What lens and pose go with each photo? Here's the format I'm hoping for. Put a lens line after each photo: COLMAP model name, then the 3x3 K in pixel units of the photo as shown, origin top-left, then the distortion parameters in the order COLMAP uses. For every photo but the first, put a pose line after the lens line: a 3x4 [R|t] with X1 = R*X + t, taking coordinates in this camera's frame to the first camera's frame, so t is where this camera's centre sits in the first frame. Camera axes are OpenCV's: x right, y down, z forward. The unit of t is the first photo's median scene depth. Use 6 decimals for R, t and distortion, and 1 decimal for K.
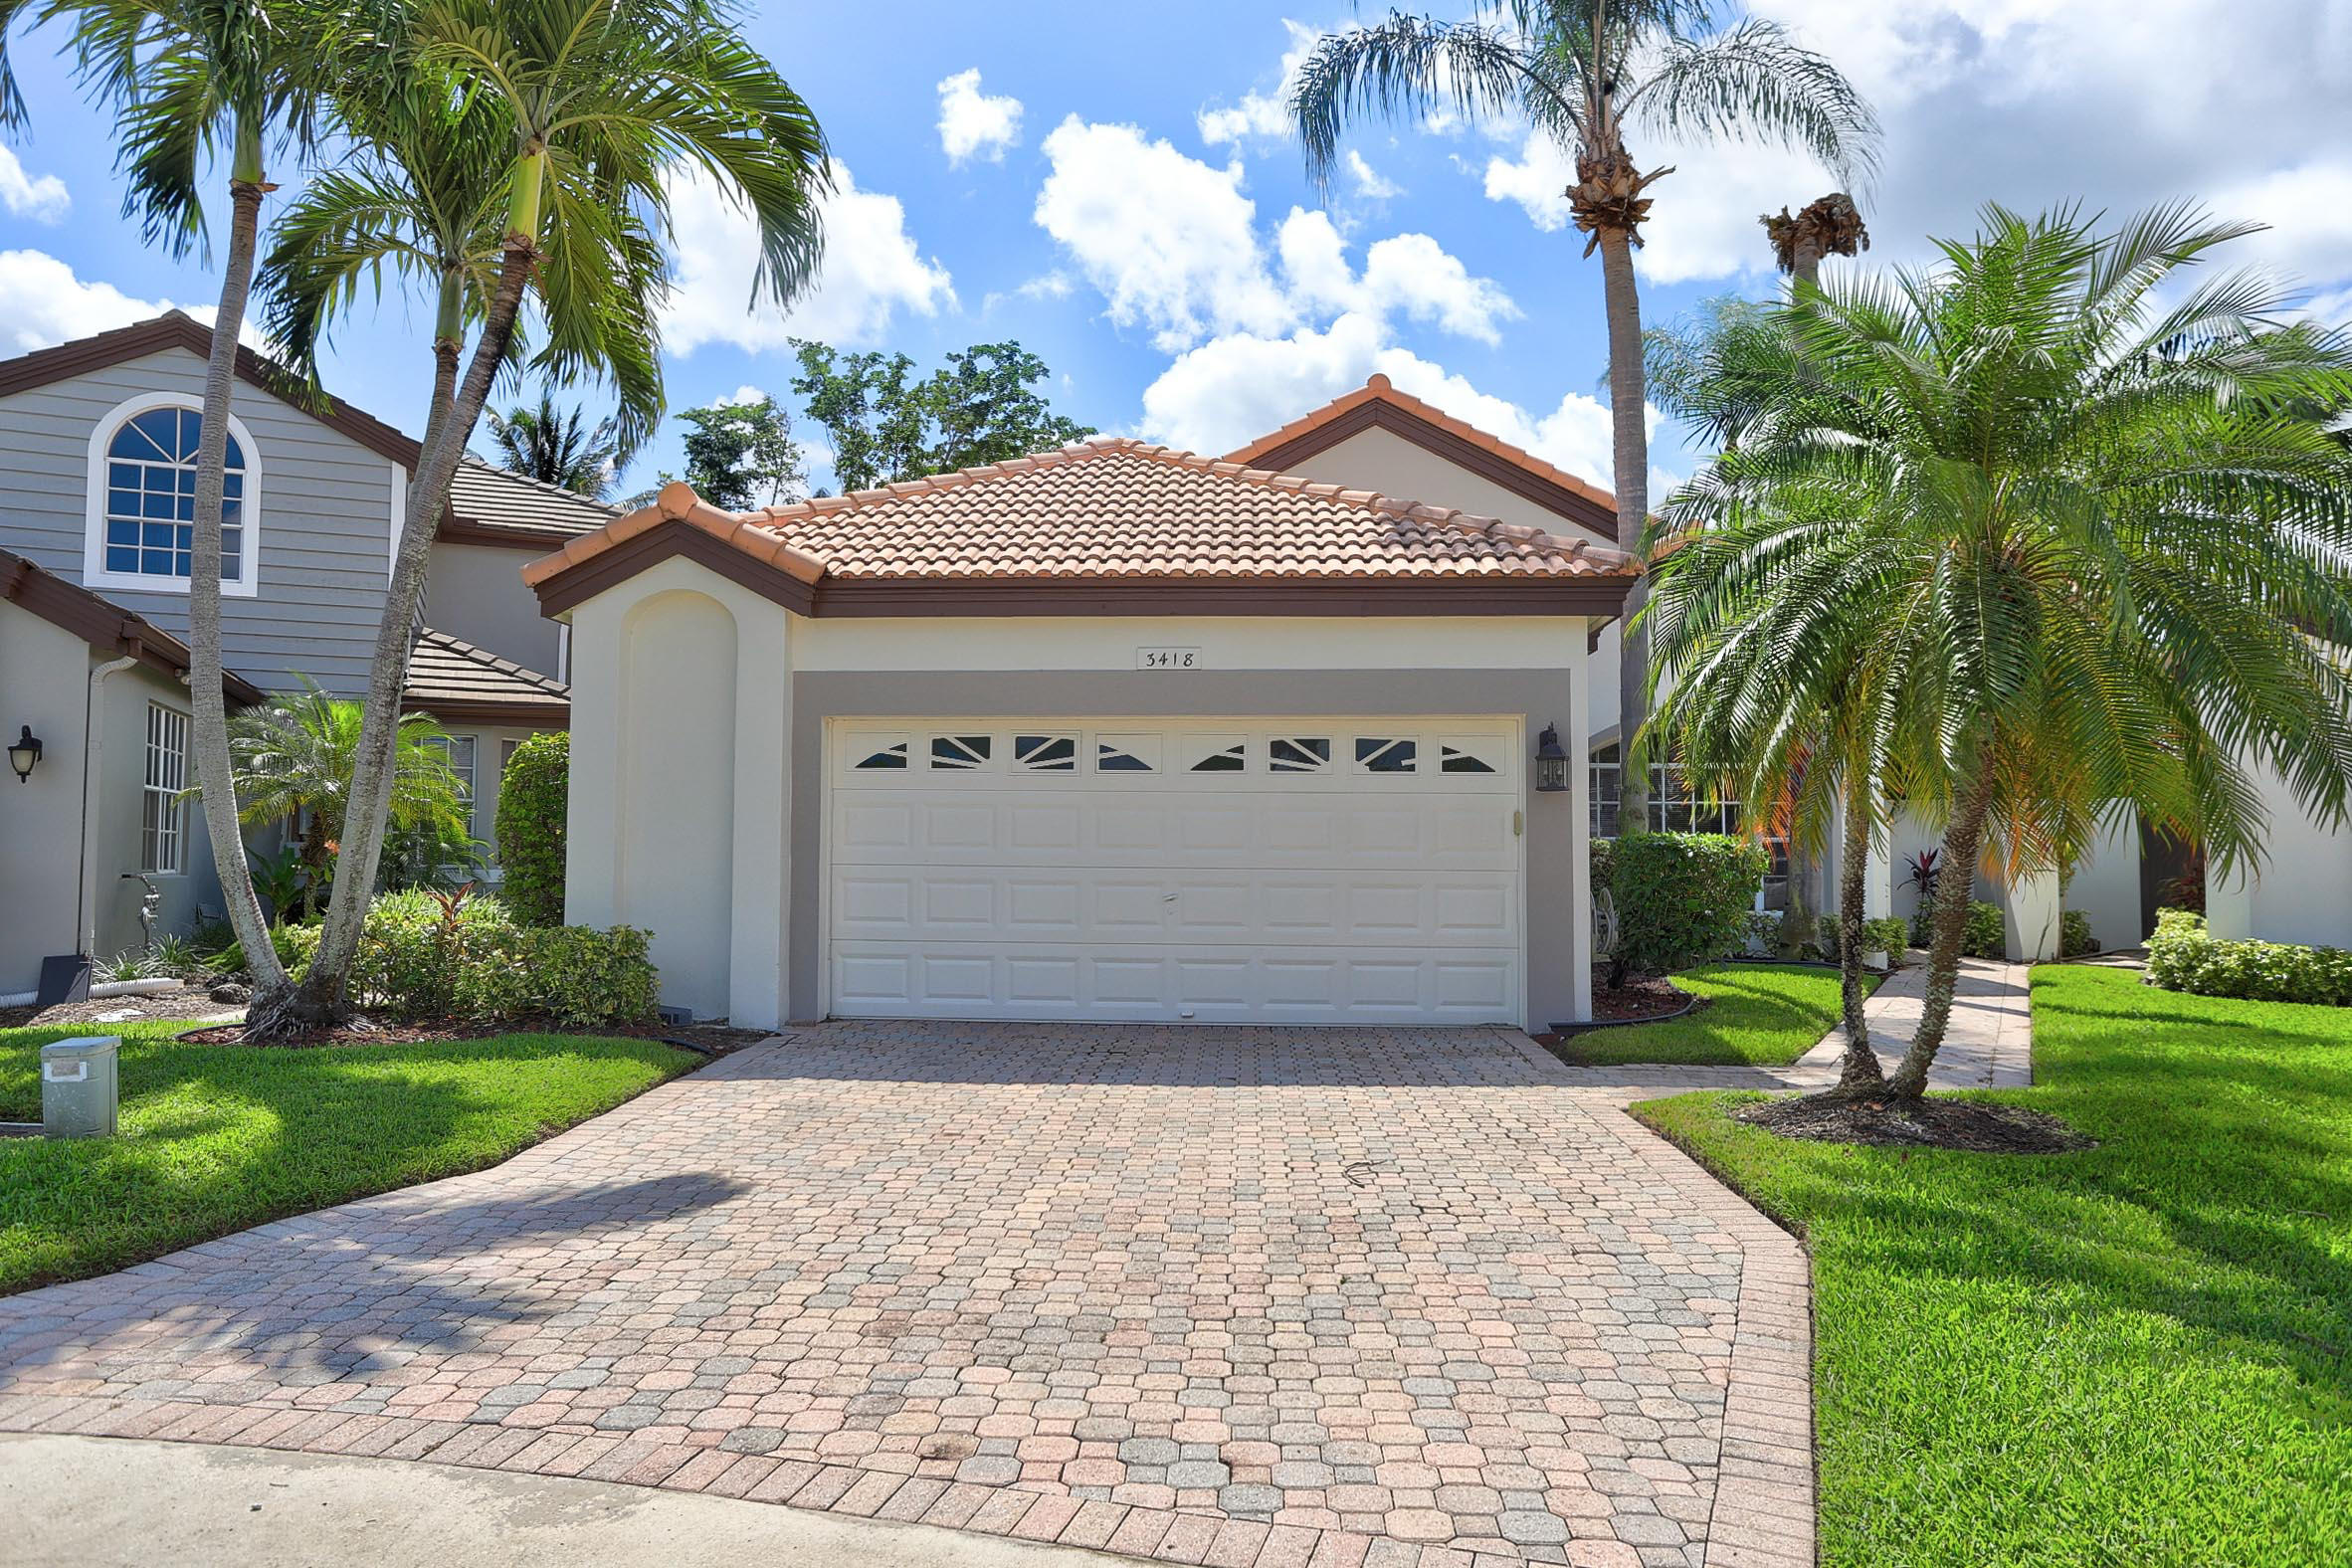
lens RADIAL K [[1375.2, 0, 1176.0], [0, 1375.2, 784.0], [0, 0, 1]] dist [0.002454, -0.000257]
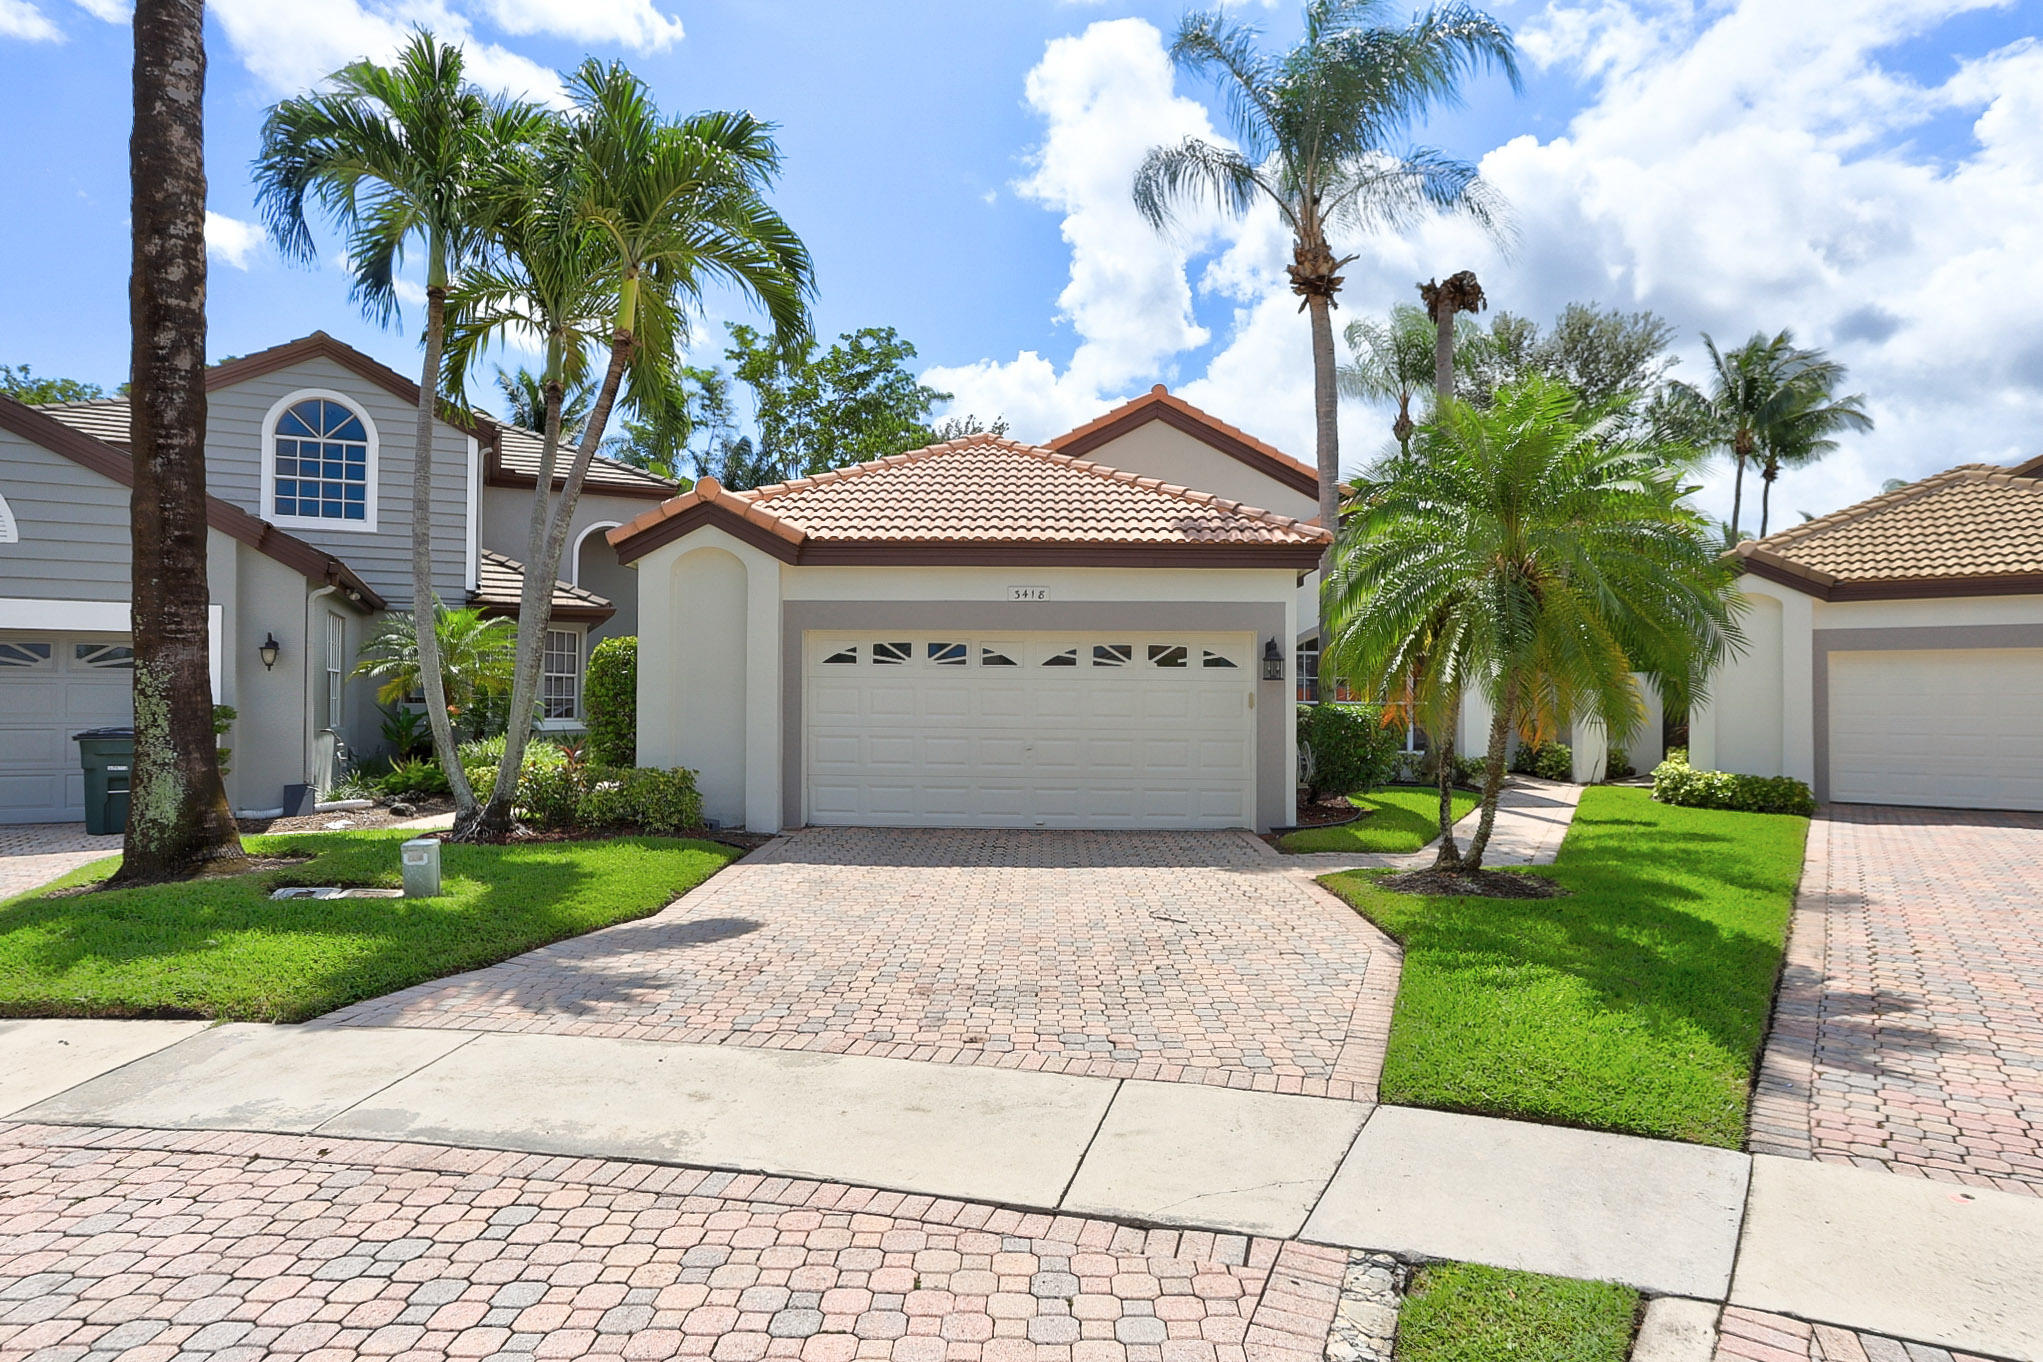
lens RADIAL K [[1074.1, 0, 1021.5], [0, 1074.1, 681.0], [0, 0, 1]] dist [-0.023235, 0.002683]
pose [[0.999391, 0.001440, 0.034862, -0.054630], [-0.002843, 0.999187, 0.040225, -0.041165], [-0.034776, -0.040299, 0.998582, -0.206152]]
